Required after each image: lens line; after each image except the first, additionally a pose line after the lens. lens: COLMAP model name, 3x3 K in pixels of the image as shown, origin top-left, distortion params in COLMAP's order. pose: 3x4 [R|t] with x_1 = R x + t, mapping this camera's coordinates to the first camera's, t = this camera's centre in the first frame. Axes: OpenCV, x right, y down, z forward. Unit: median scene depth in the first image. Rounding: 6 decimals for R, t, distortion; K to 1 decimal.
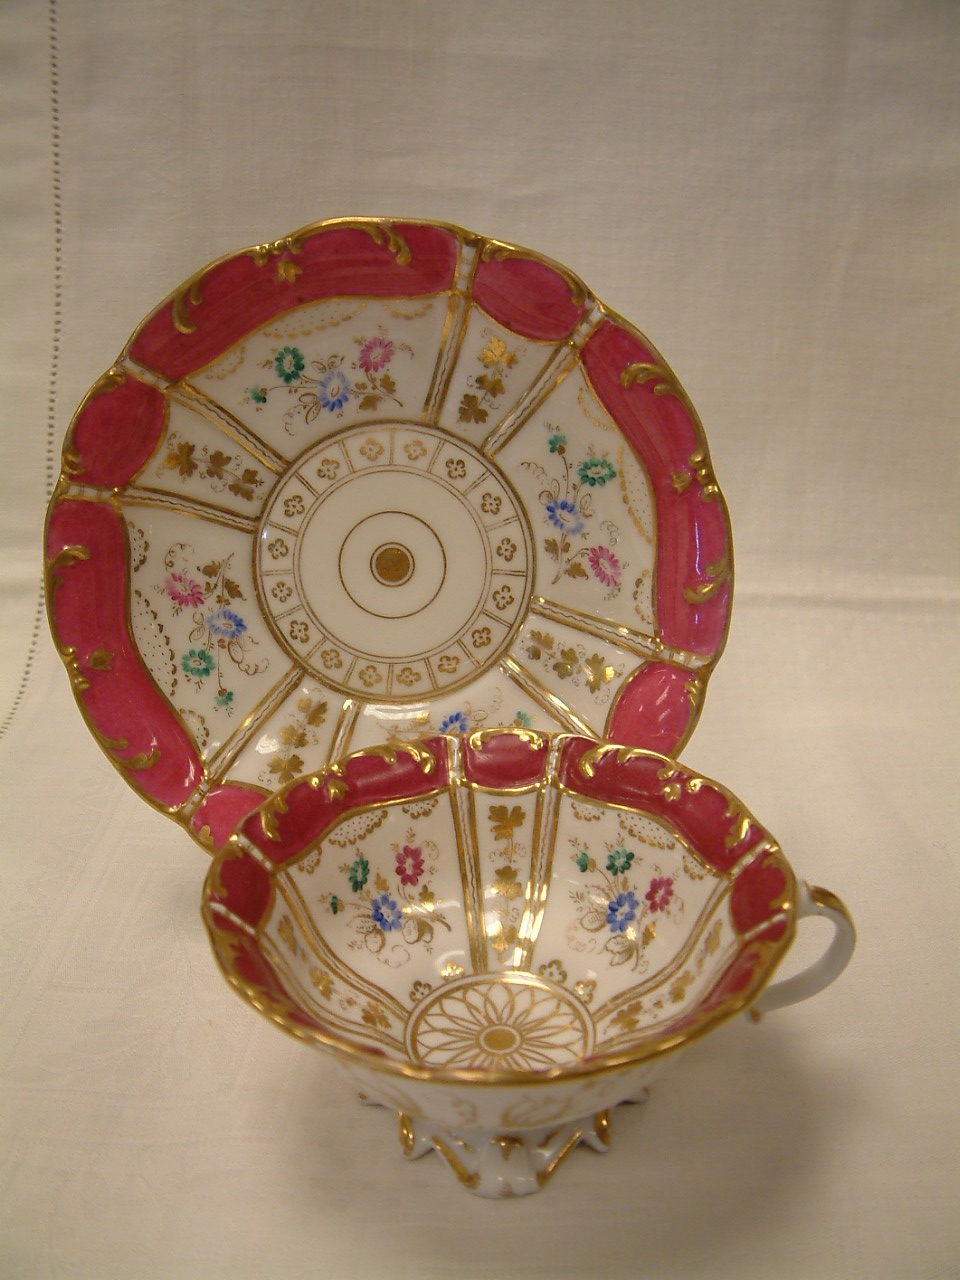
lens RADIAL K [[1372.9, 0, 480.0], [0, 1372.9, 640.0], [0, 0, 1]] dist [-0.239399, 0.185806]
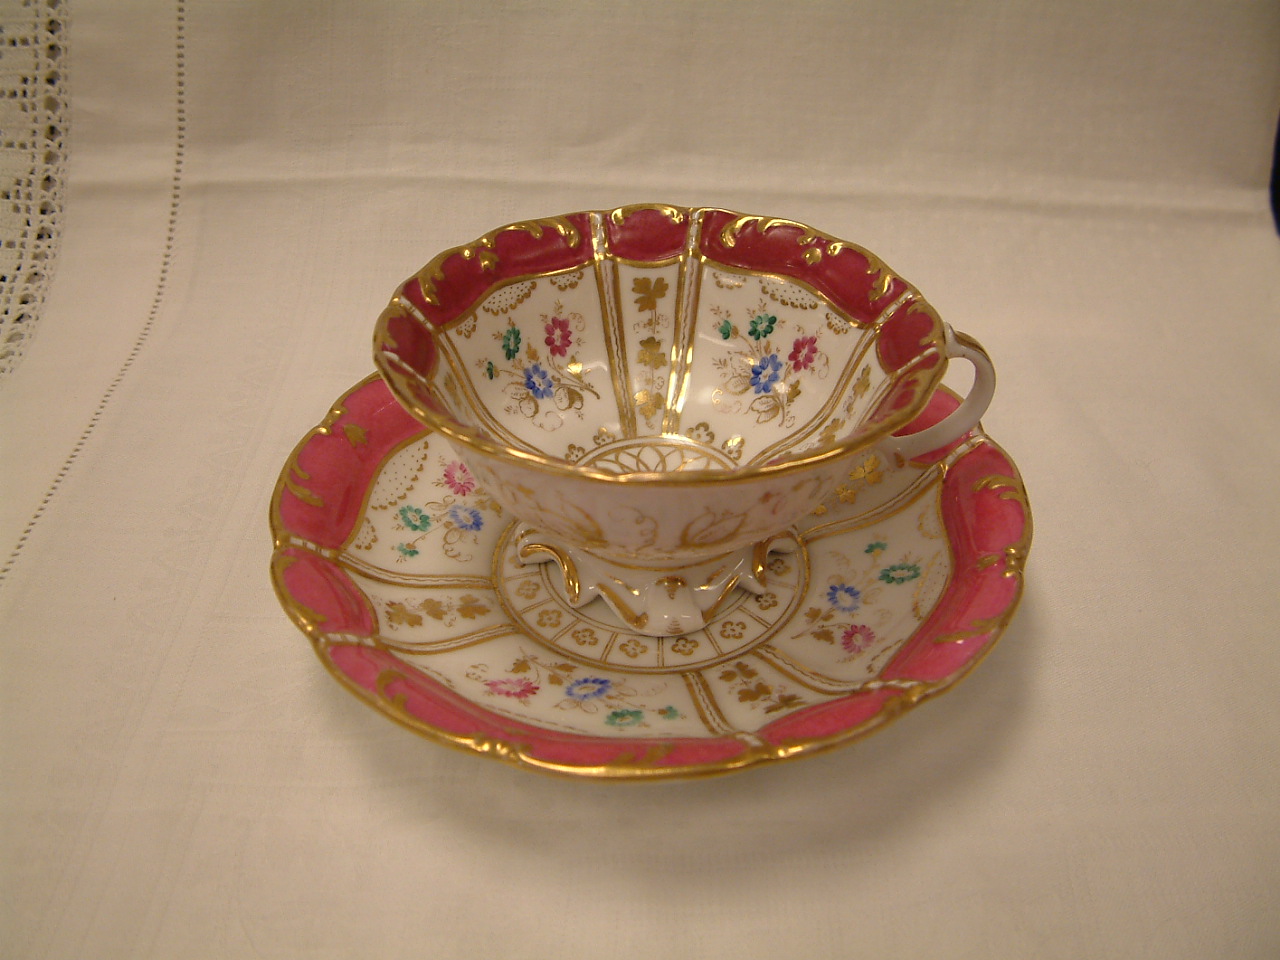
lens RADIAL K [[1372.9, 0, 615.2], [0, 1372.9, 485.5], [0, 0, 1]] dist [-0.239399, 0.185806]
pose [[0.997195, -0.028710, 0.069121, -0.083991], [0.017534, 0.987416, 0.157168, 0.116000], [-0.072764, -0.155515, 0.985150, -0.037892]]
